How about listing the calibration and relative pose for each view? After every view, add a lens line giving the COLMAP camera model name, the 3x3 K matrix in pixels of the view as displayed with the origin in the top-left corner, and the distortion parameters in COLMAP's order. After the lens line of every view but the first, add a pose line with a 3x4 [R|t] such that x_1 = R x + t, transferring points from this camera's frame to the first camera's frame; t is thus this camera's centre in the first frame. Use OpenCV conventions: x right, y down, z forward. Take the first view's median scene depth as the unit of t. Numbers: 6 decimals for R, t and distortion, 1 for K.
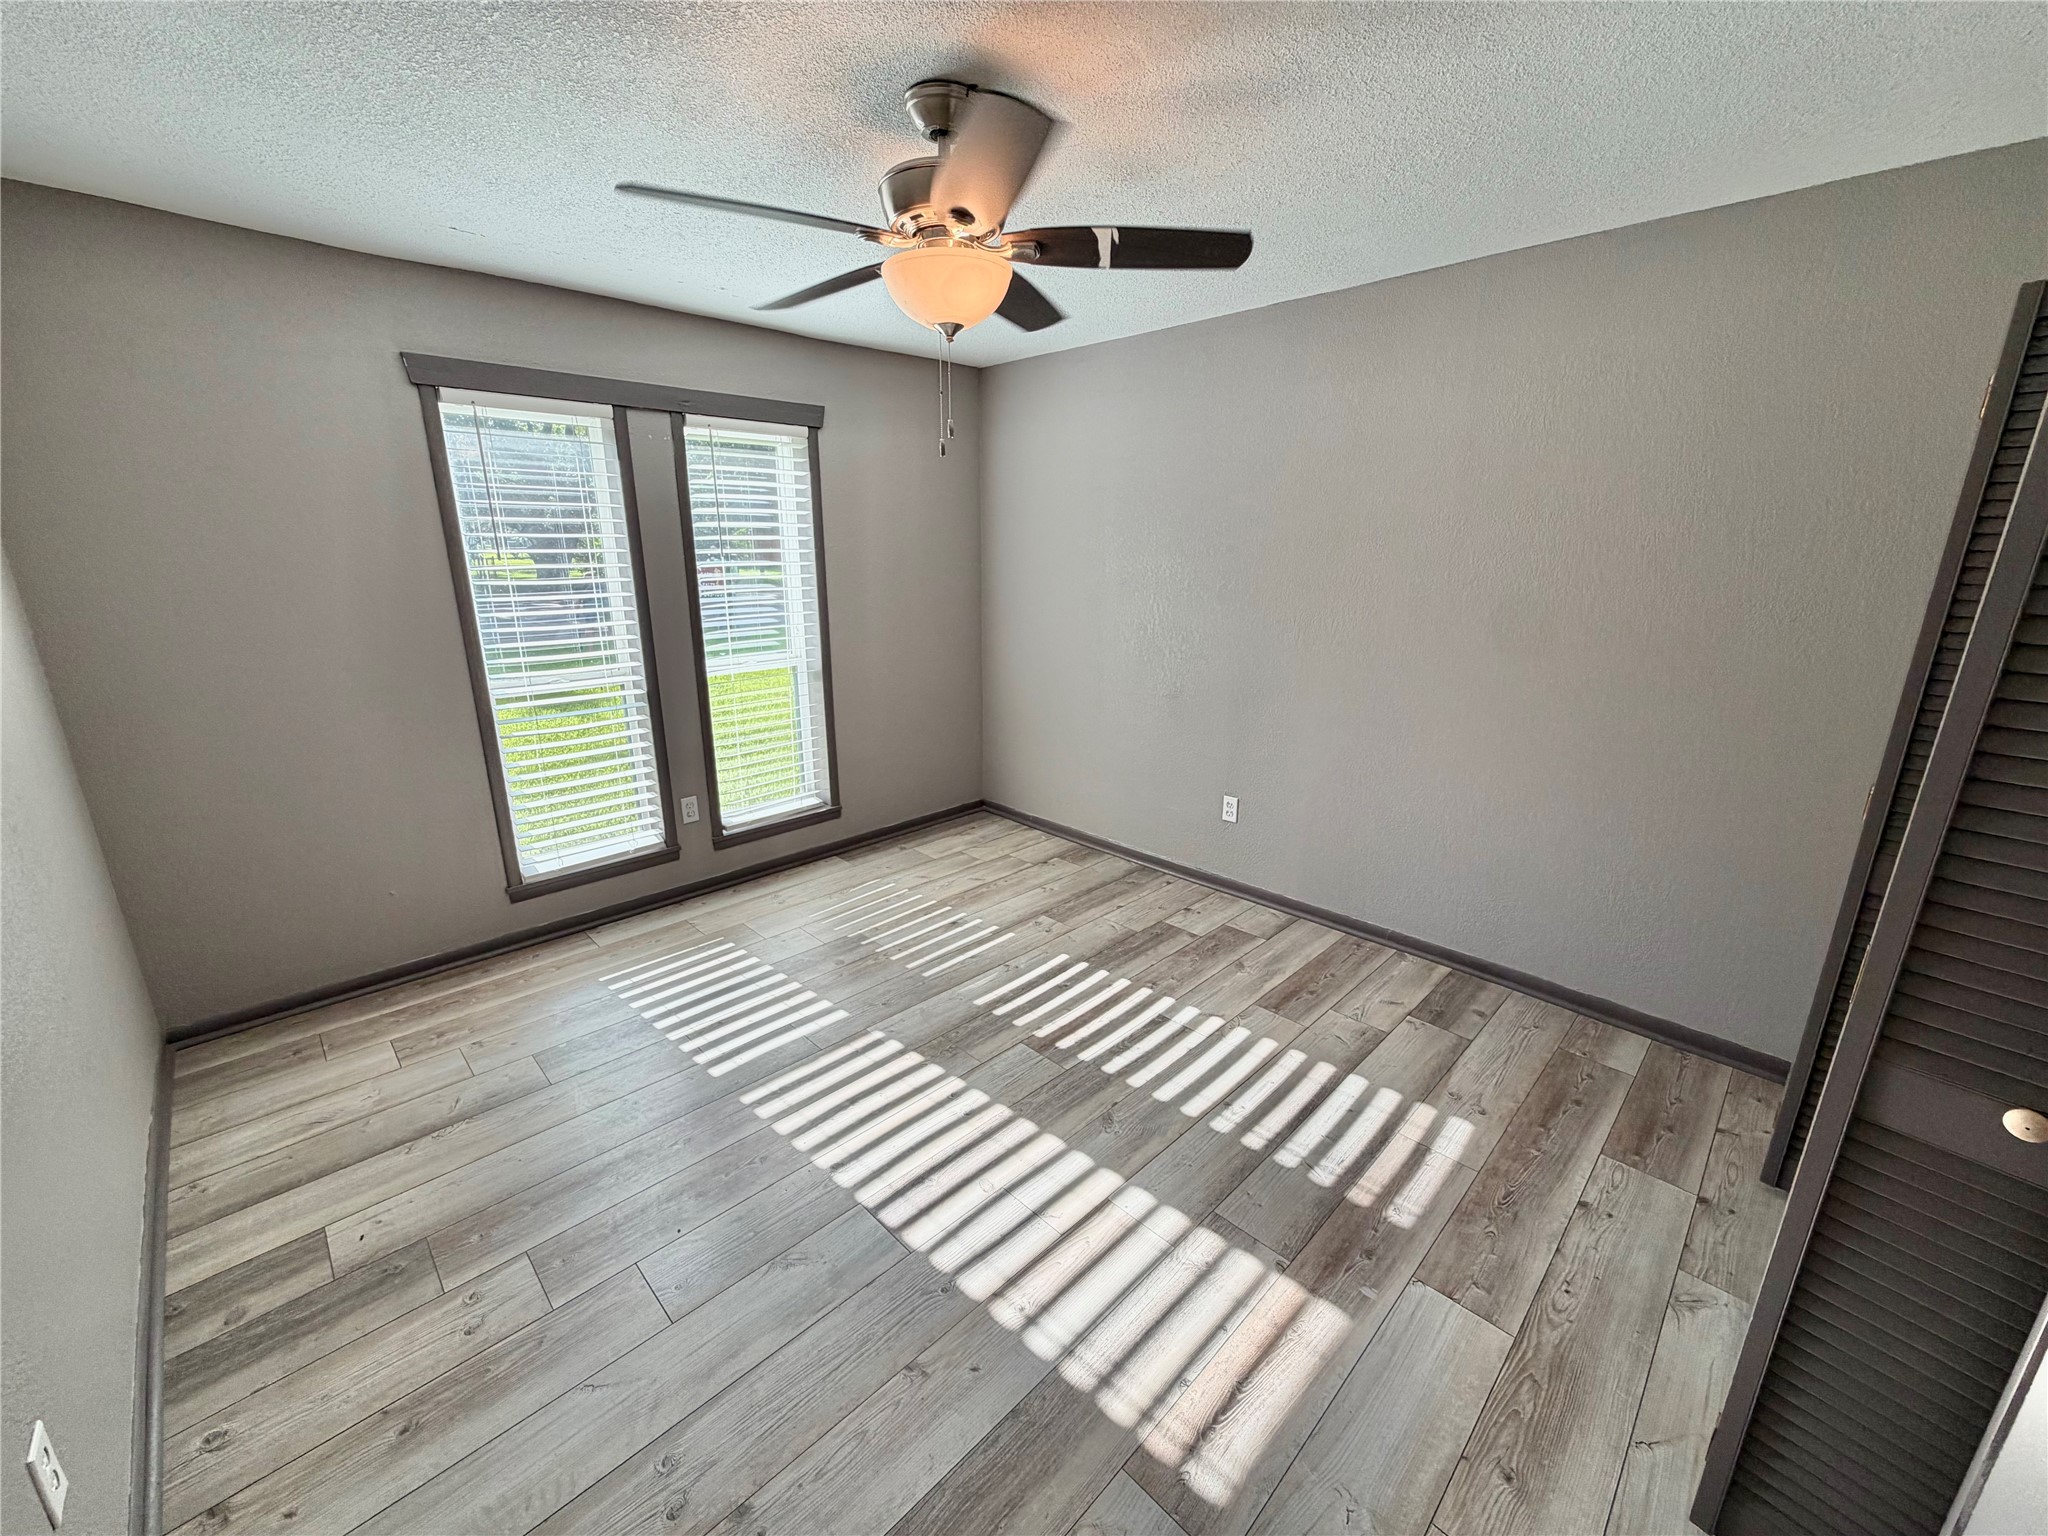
lens RADIAL K [[816.0, 0, 1019.3], [0, 816.0, 773.4], [0, 0, 1]] dist [-0.002237, 0.001274]
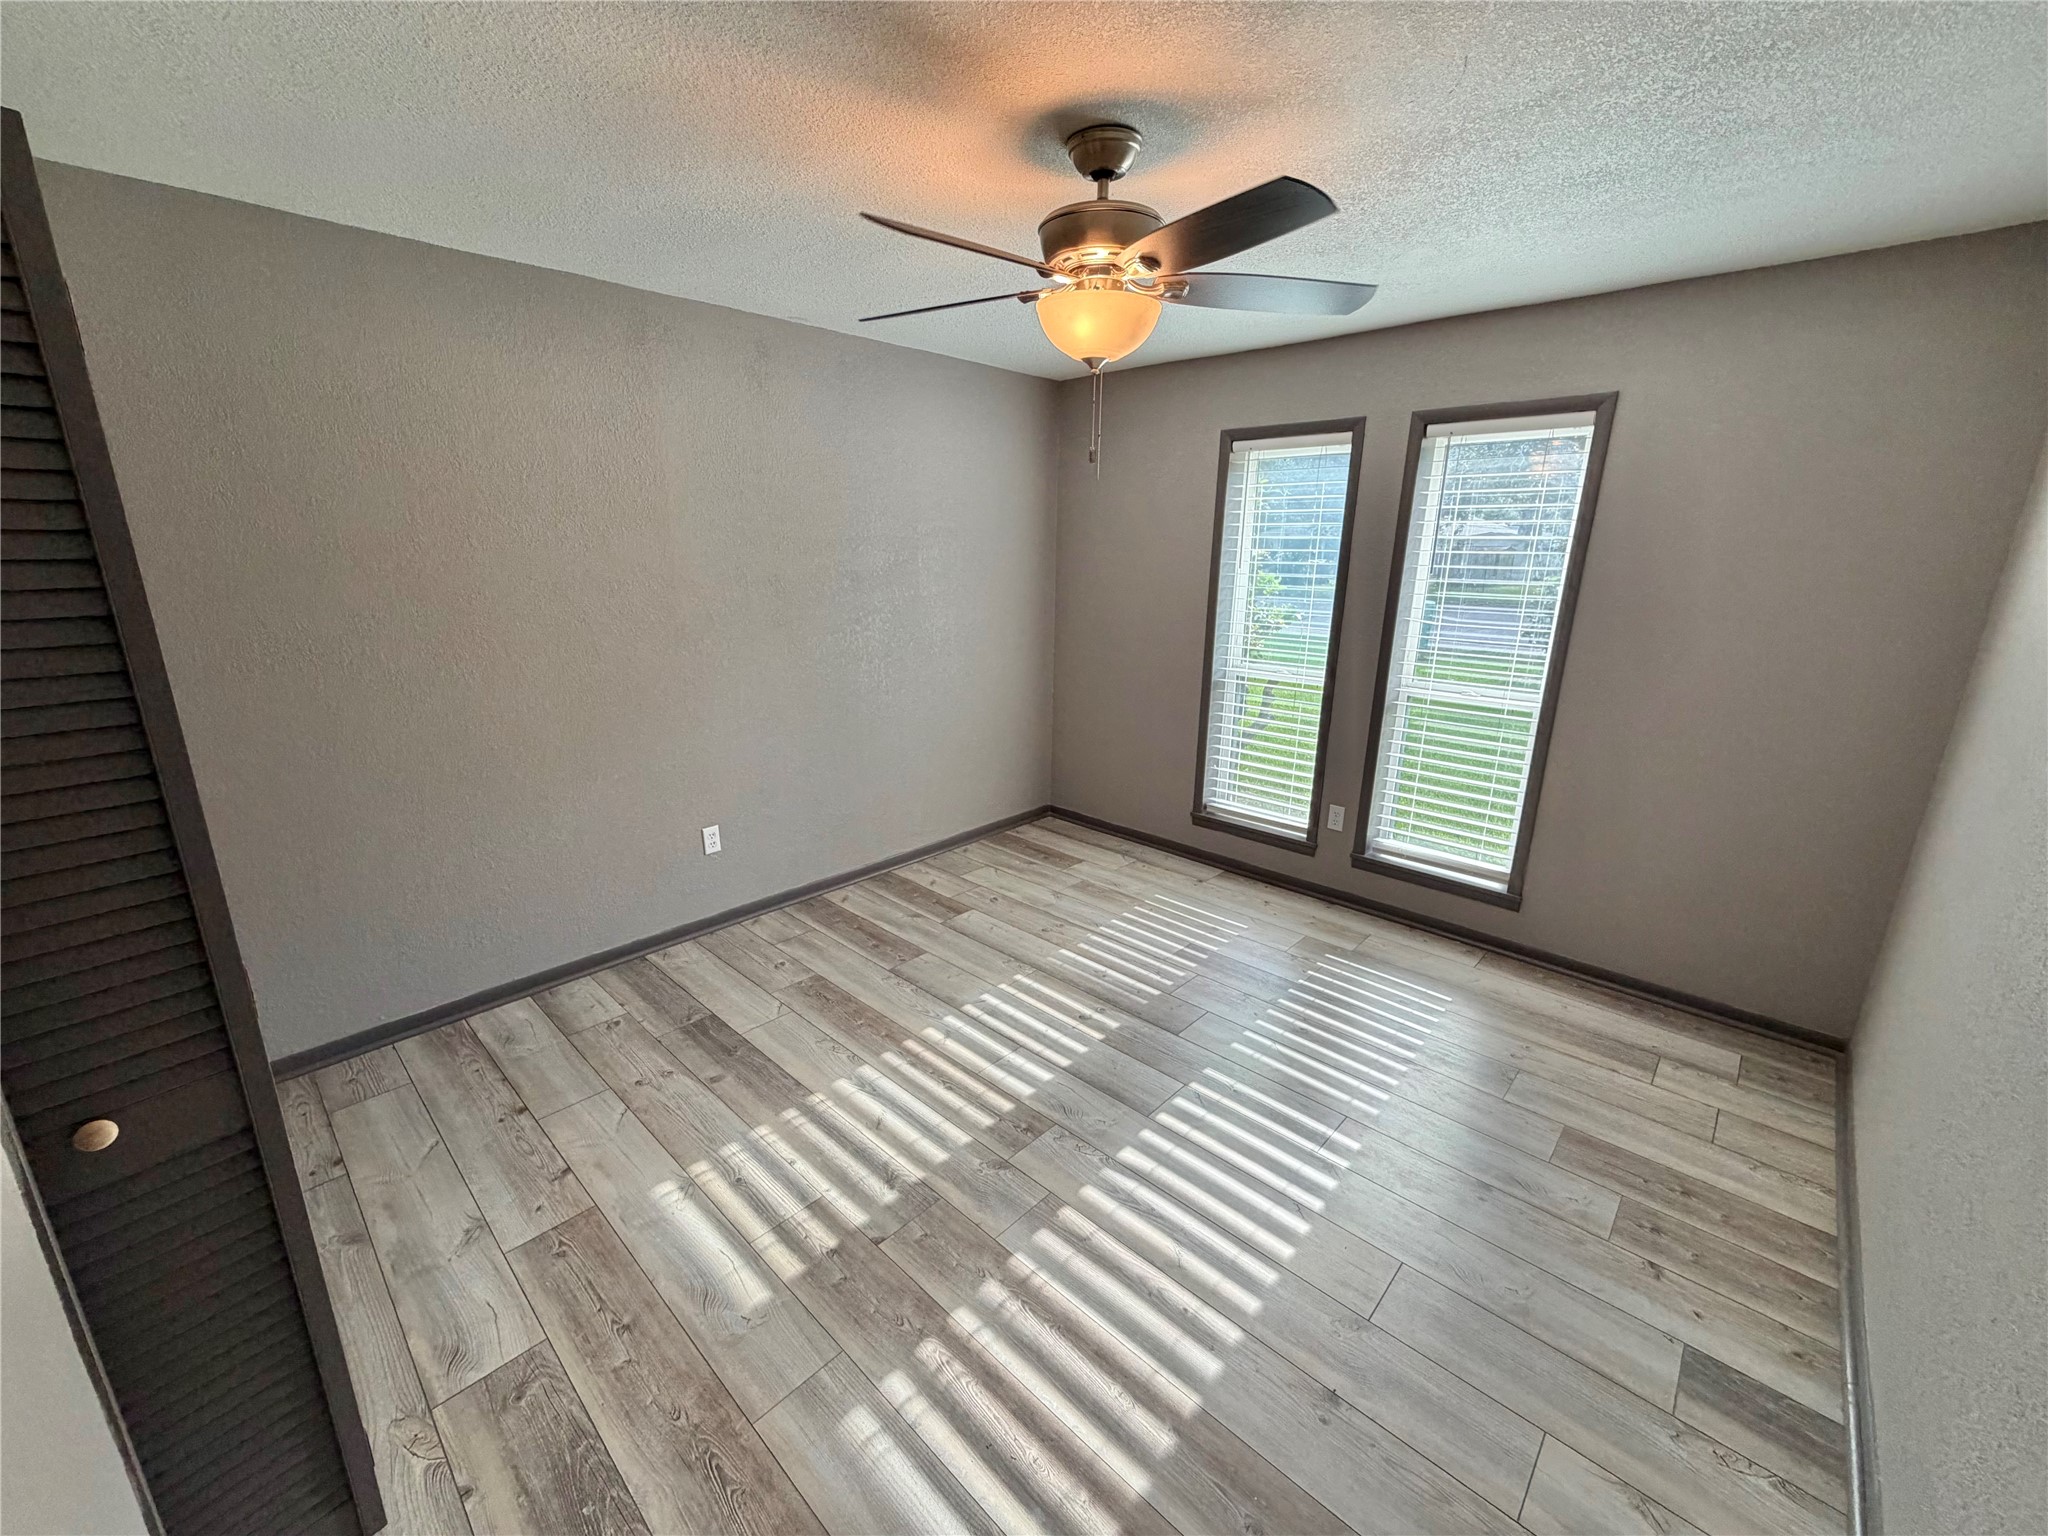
lens RADIAL K [[816.0, 0, 1019.8], [0, 816.0, 759.6], [0, 0, 1]] dist [-0.002237, 0.001274]
pose [[0.027223, 0.247628, -0.968473, 0.572623], [-0.295257, 0.927598, 0.228877, -0.141349], [0.955030, 0.279718, 0.098366, 0.512055]]
